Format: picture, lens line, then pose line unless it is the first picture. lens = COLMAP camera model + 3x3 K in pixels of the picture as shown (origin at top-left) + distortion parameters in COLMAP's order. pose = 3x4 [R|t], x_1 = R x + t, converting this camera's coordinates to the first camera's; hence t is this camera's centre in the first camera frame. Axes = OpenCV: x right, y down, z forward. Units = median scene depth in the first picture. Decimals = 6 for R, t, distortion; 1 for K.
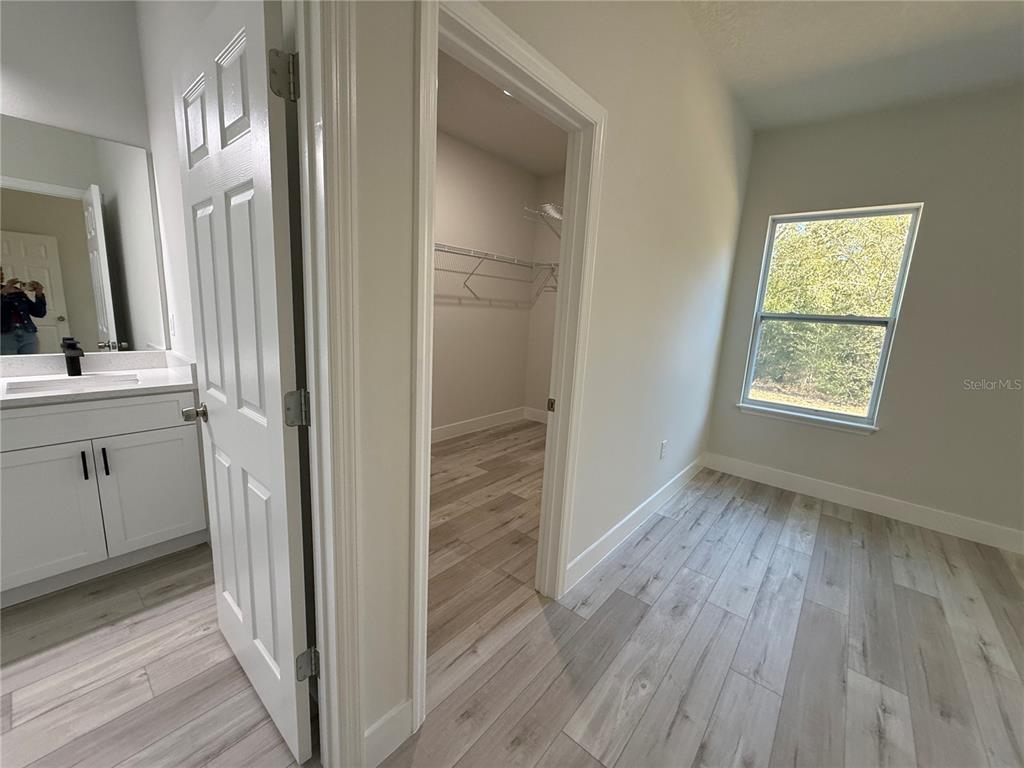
lens RADIAL K [[406.6, 0, 512.0], [0, 406.6, 384.0], [0, 0, 1]] dist [-0.001043, 0.000670]
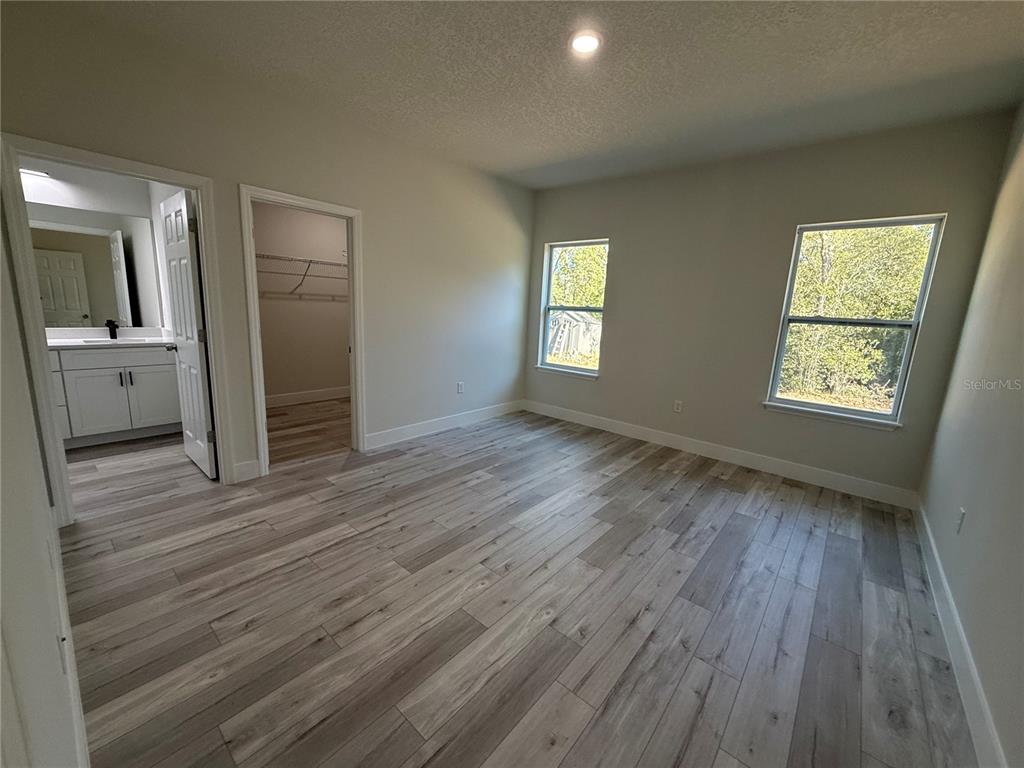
lens RADIAL K [[406.6, 0, 512.0], [0, 406.6, 384.0], [0, 0, 1]] dist [-0.001043, 0.000670]
pose [[0.999955, -0.006631, -0.006724, 0.771979], [0.006628, 0.999978, -0.000548, 0.193364], [0.006728, 0.000503, 0.999977, -0.855777]]
